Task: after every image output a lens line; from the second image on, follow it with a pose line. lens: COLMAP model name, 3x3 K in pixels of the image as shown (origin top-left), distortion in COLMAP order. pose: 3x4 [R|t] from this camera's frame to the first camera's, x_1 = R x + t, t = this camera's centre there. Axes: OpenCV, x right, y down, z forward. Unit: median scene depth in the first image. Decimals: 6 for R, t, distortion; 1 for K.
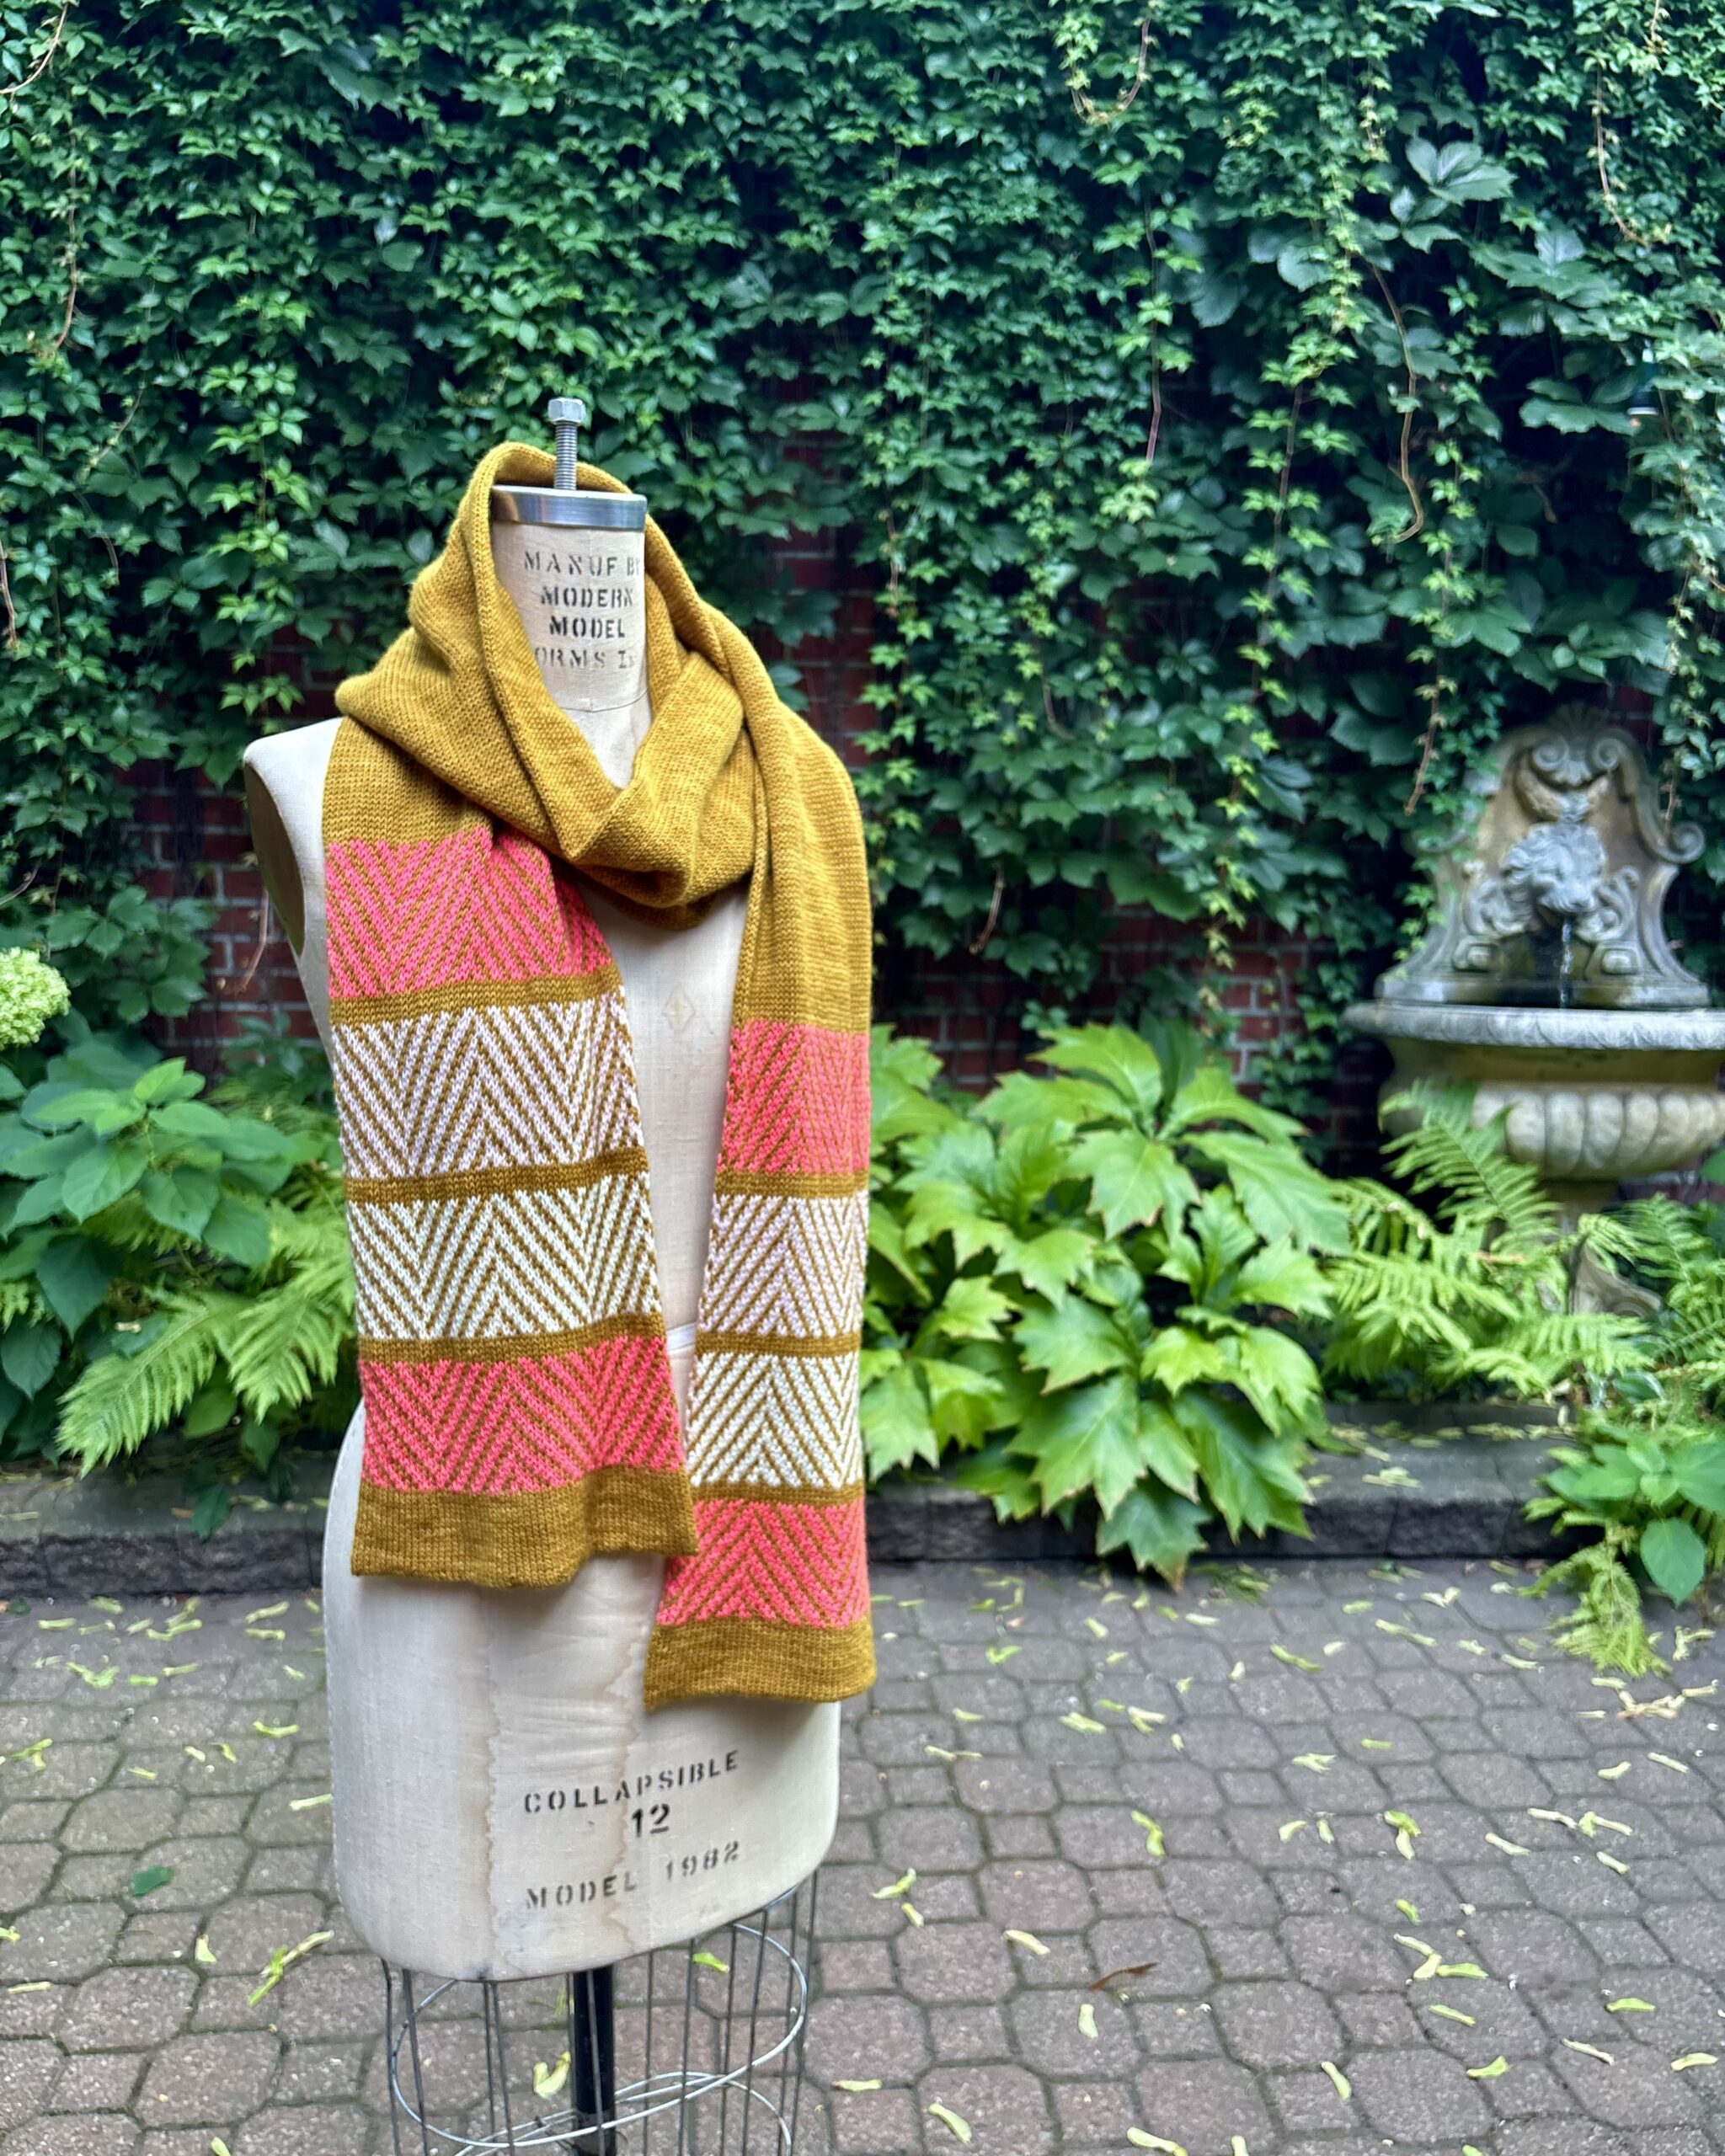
lens RADIAL K [[2089.4, 0, 786.0], [0, 2089.4, 1081.7], [0, 0, 1]] dist [0.064795, -0.142433]
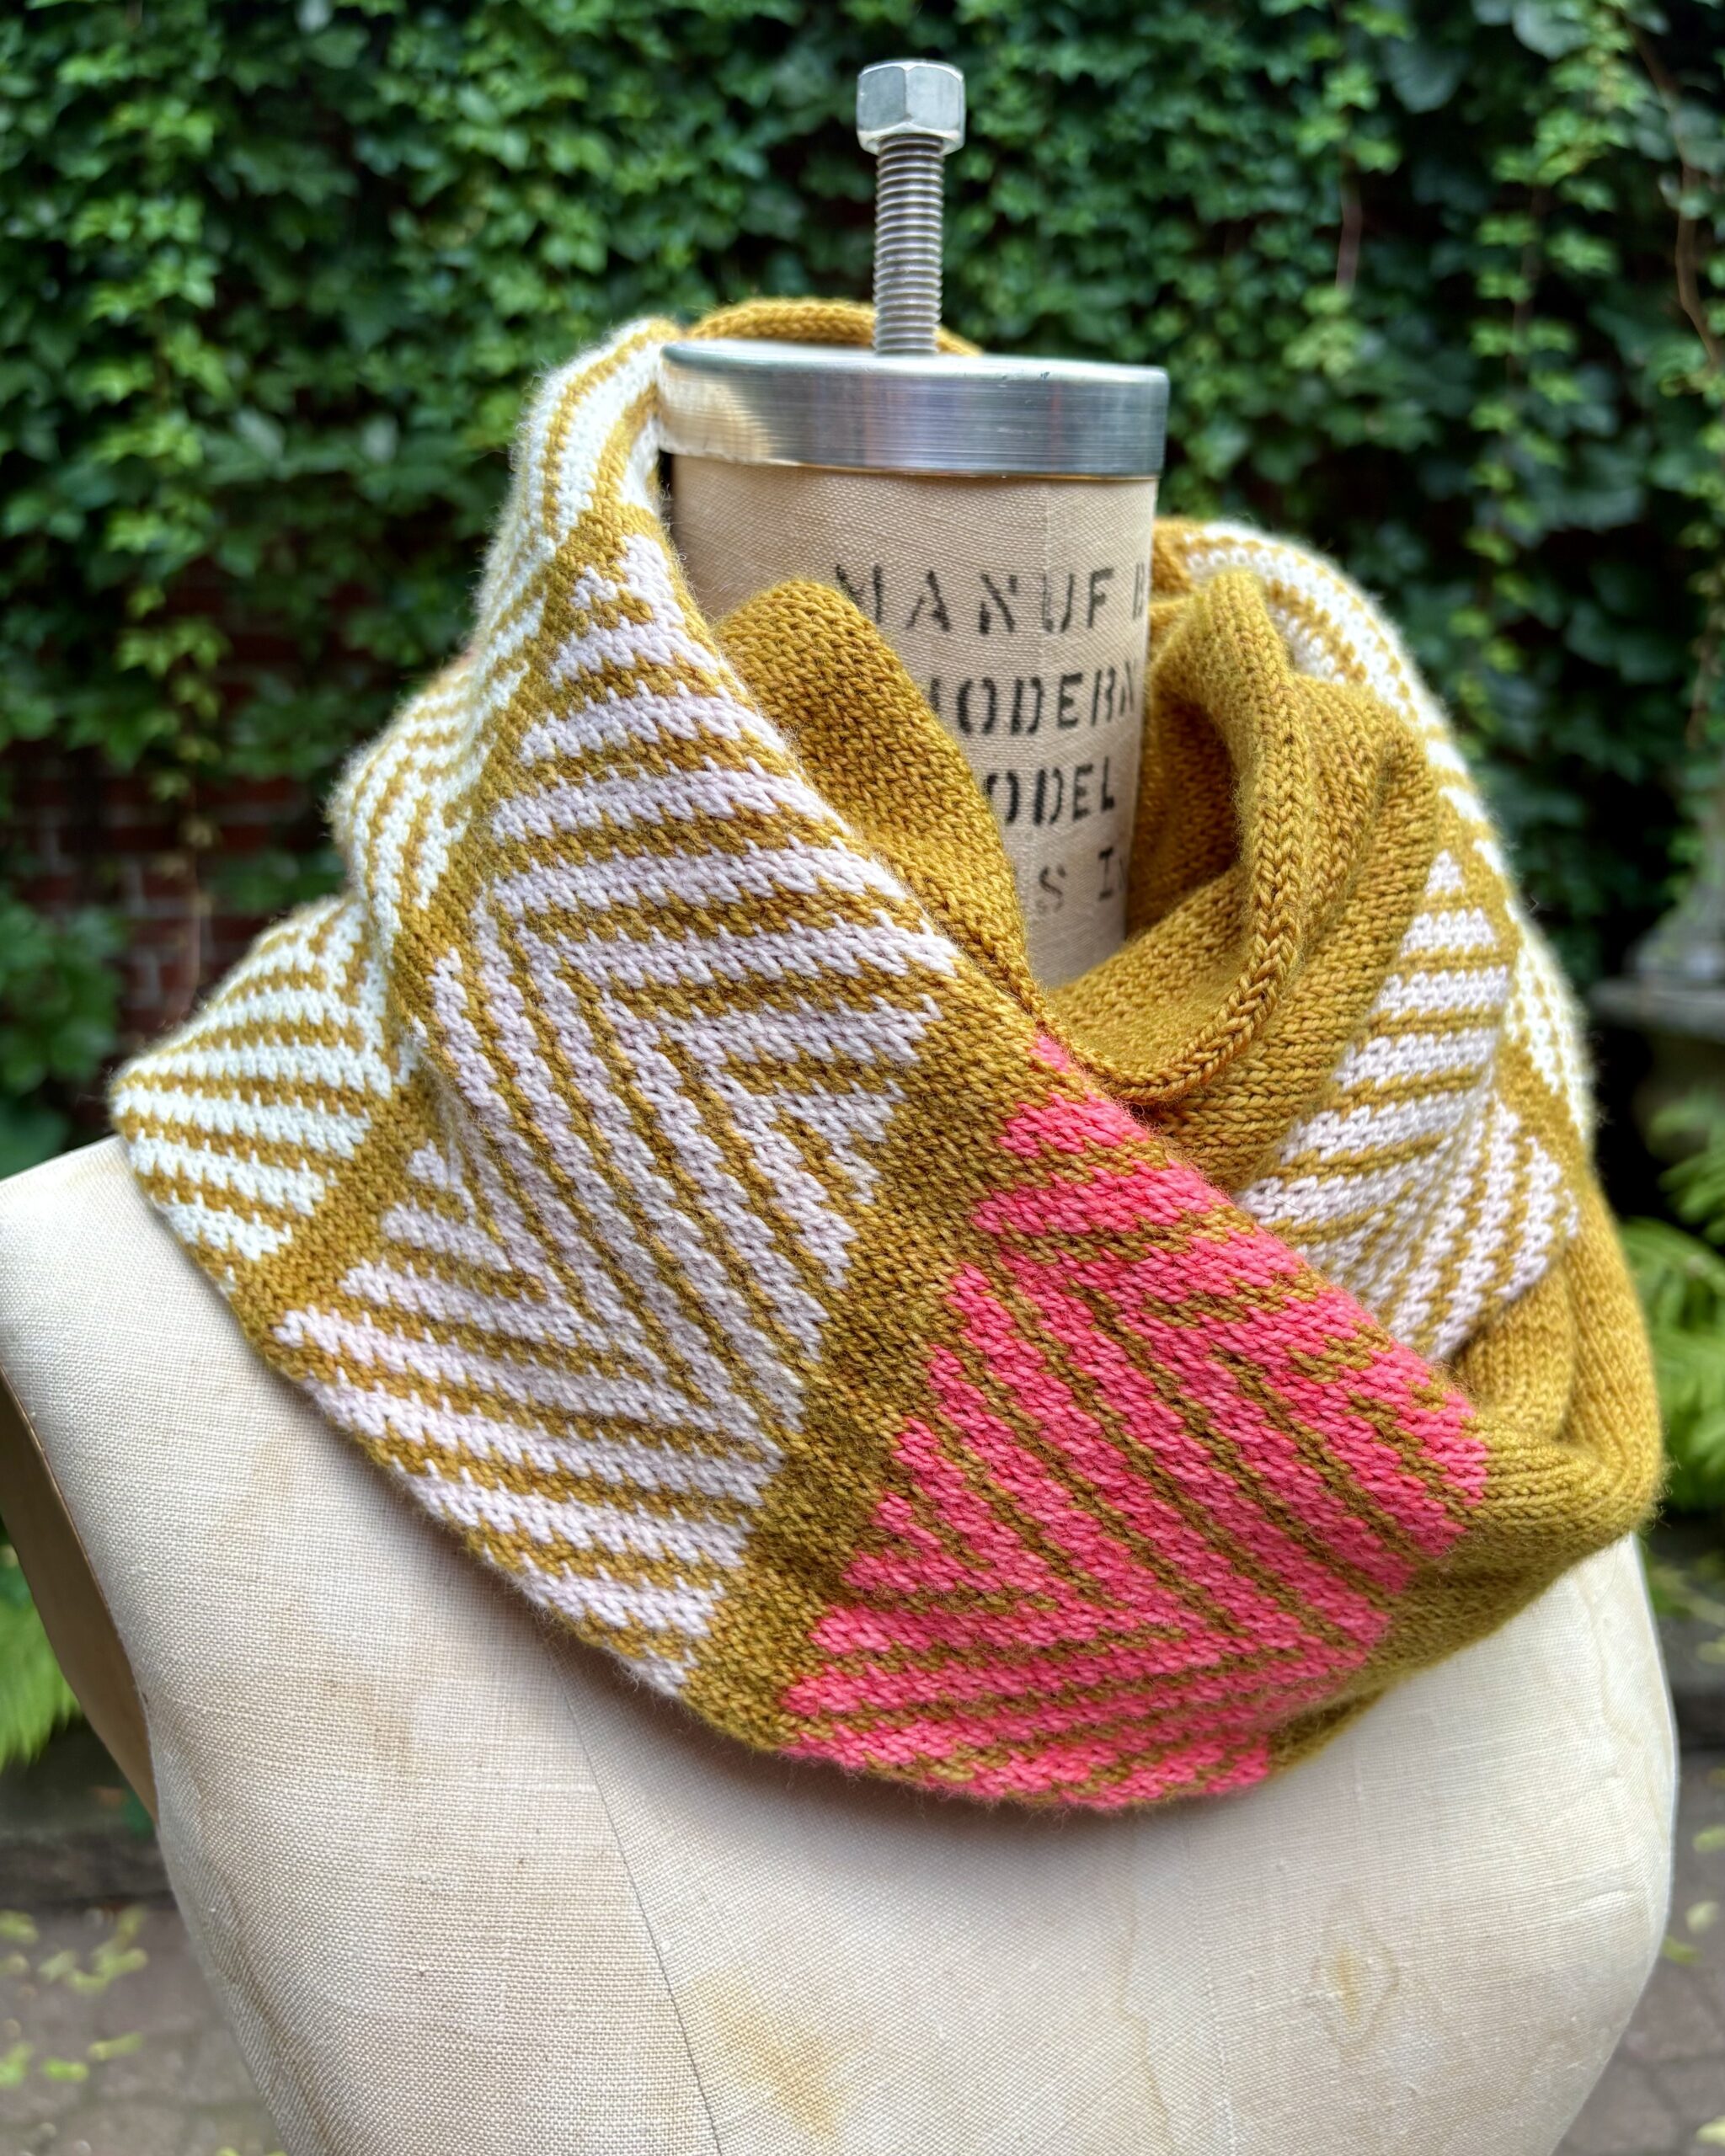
lens RADIAL K [[2377.1, 0, 862.5], [0, 2377.1, 1078.0], [0, 0, 1]] dist [0.144900, -0.365936]
pose [[0.998970, -0.039778, 0.021816, -0.030106], [0.039292, 0.998979, 0.022274, -0.040845], [-0.022680, -0.021393, 0.999514, 0.137988]]
